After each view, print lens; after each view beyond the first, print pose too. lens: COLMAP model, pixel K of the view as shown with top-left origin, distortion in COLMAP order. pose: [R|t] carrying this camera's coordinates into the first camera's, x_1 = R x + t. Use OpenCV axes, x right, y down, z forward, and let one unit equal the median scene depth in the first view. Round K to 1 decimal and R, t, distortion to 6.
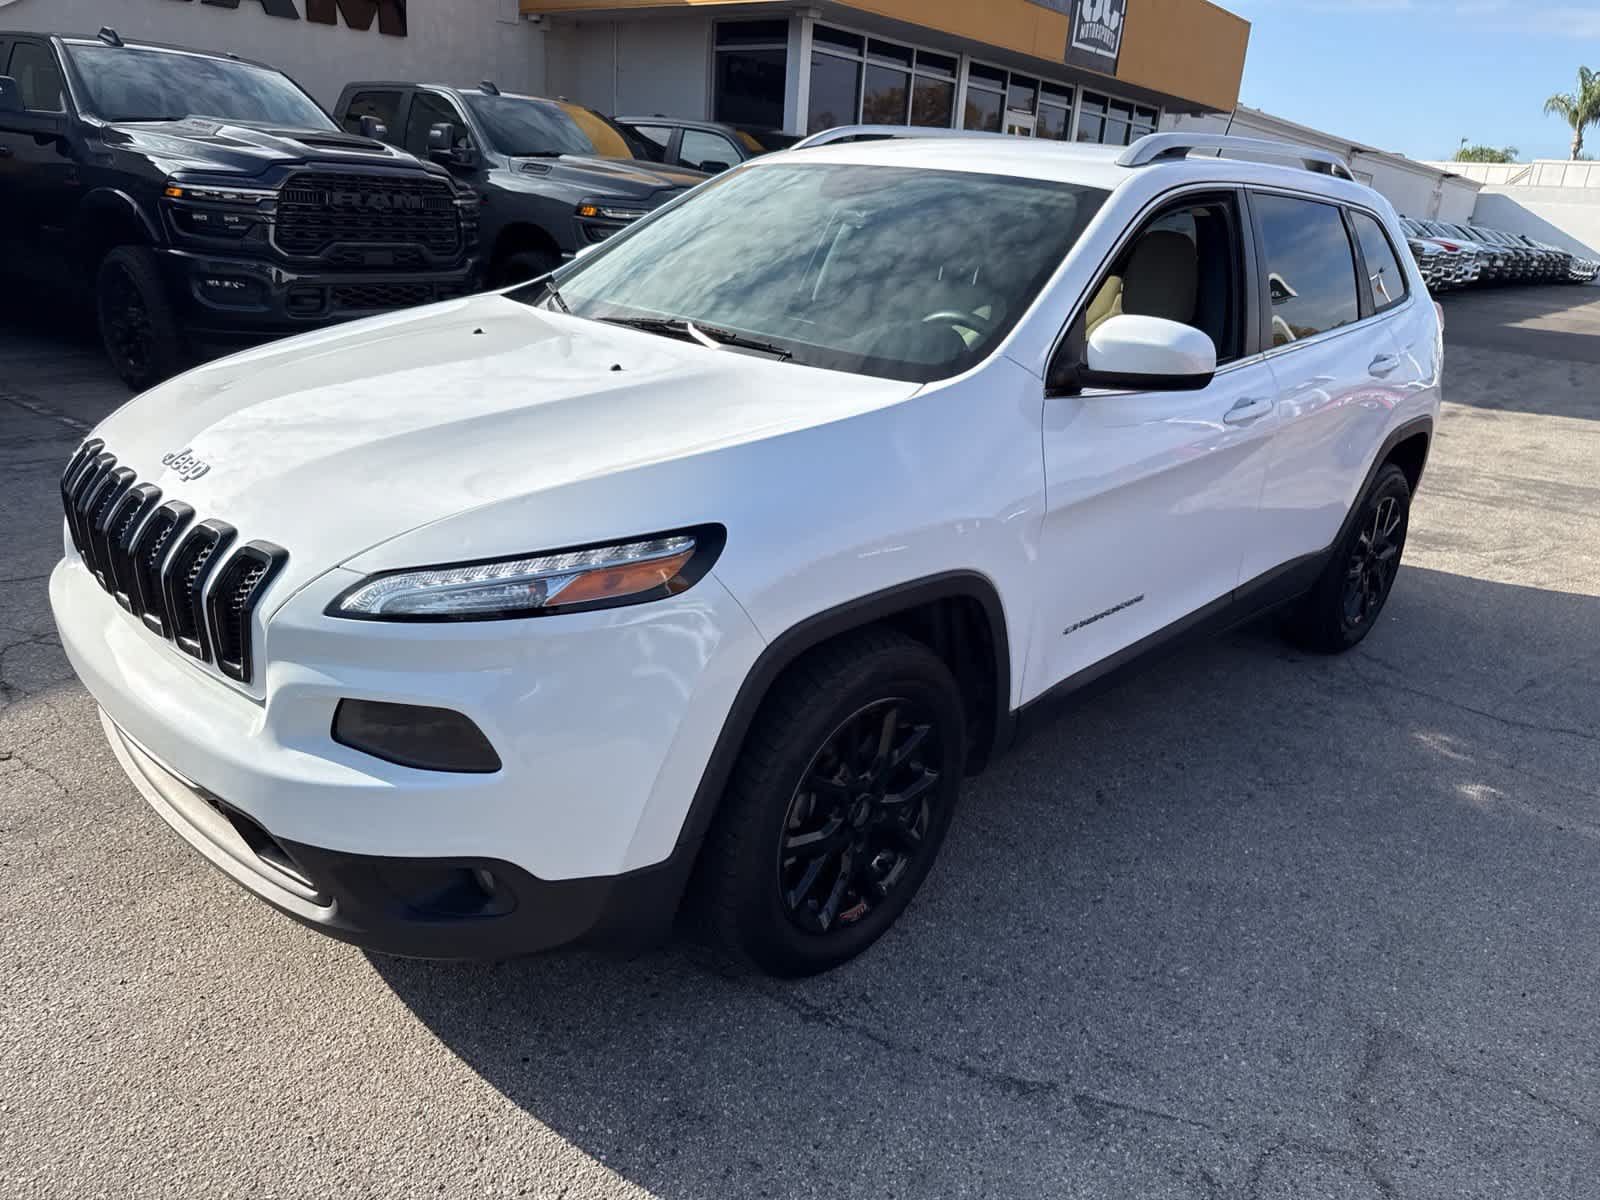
lens RADIAL K [[1135.6, 0, 812.4], [0, 1135.6, 612.2], [0, 0, 1]] dist [0.014007, -0.019272]
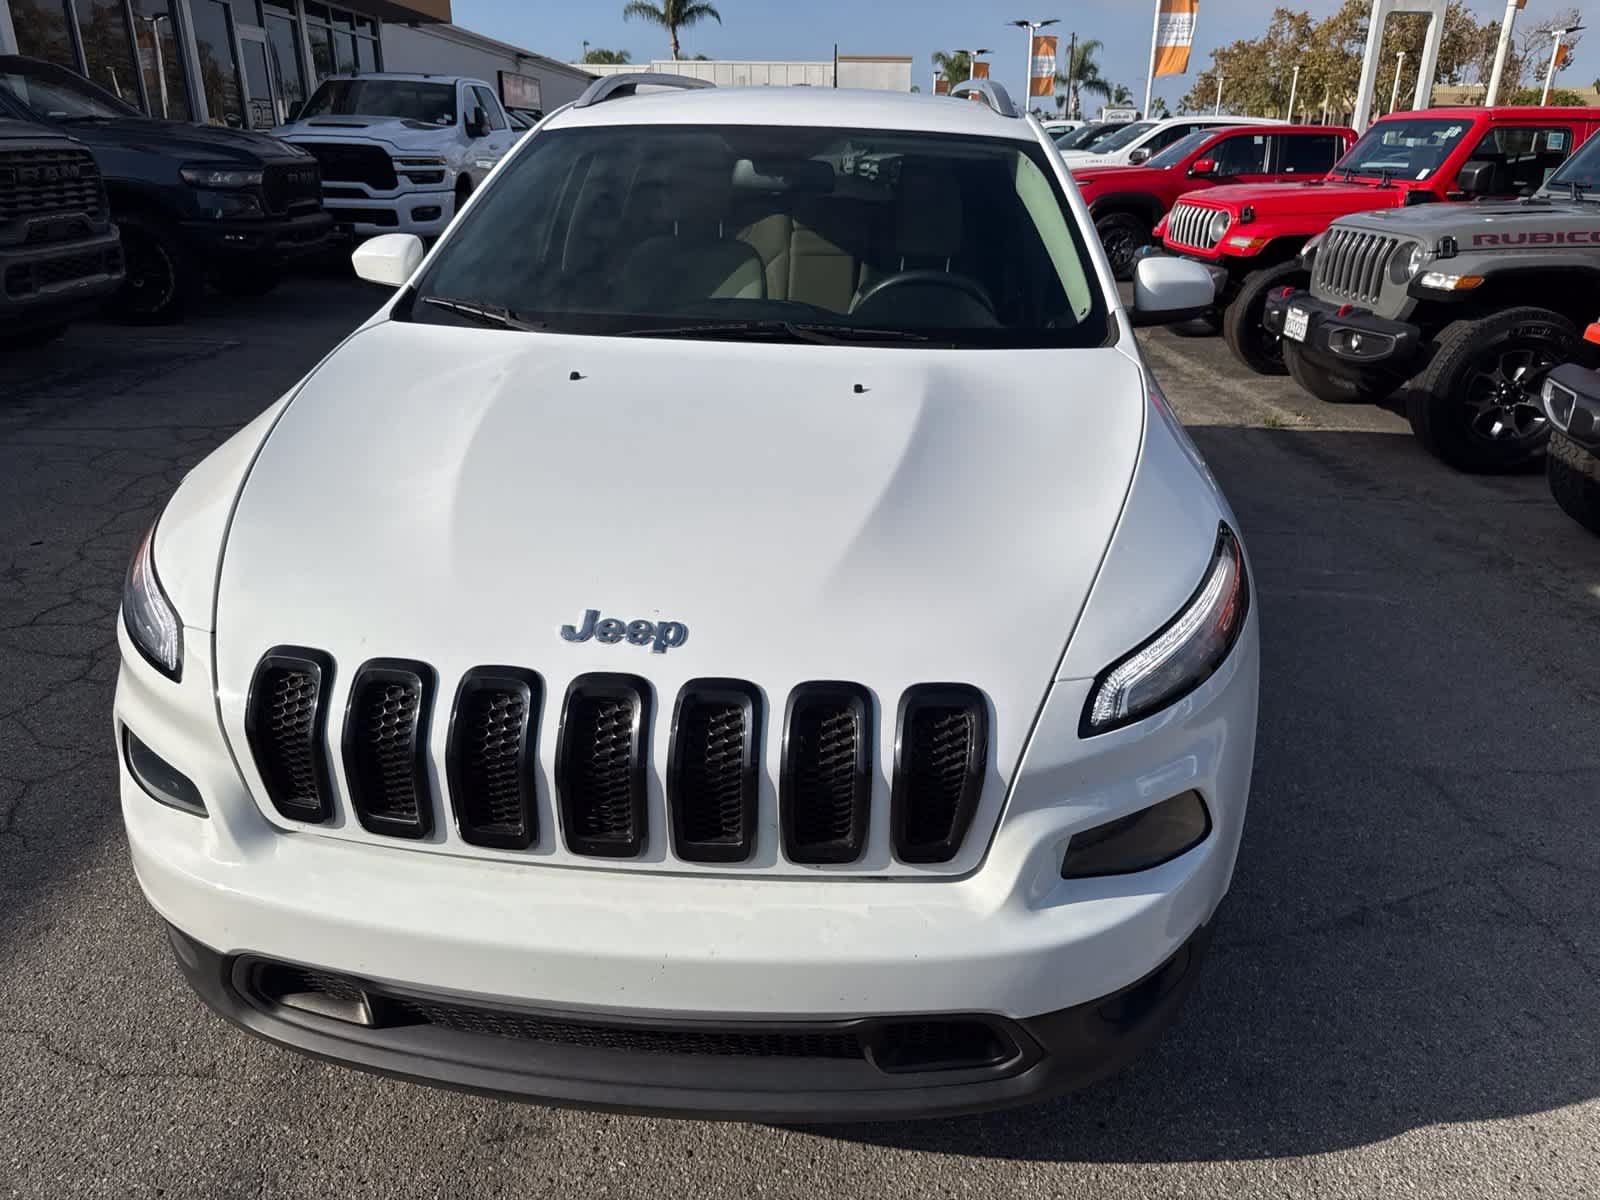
lens RADIAL K [[1135.6, 0, 809.0], [0, 1135.6, 592.2], [0, 0, 1]] dist [0.014007, -0.019272]
pose [[0.777559, -0.281777, 0.562143, -0.440193], [0.249917, 0.958820, 0.134928, -0.113914], [-0.577013, 0.035575, 0.815960, 0.183206]]
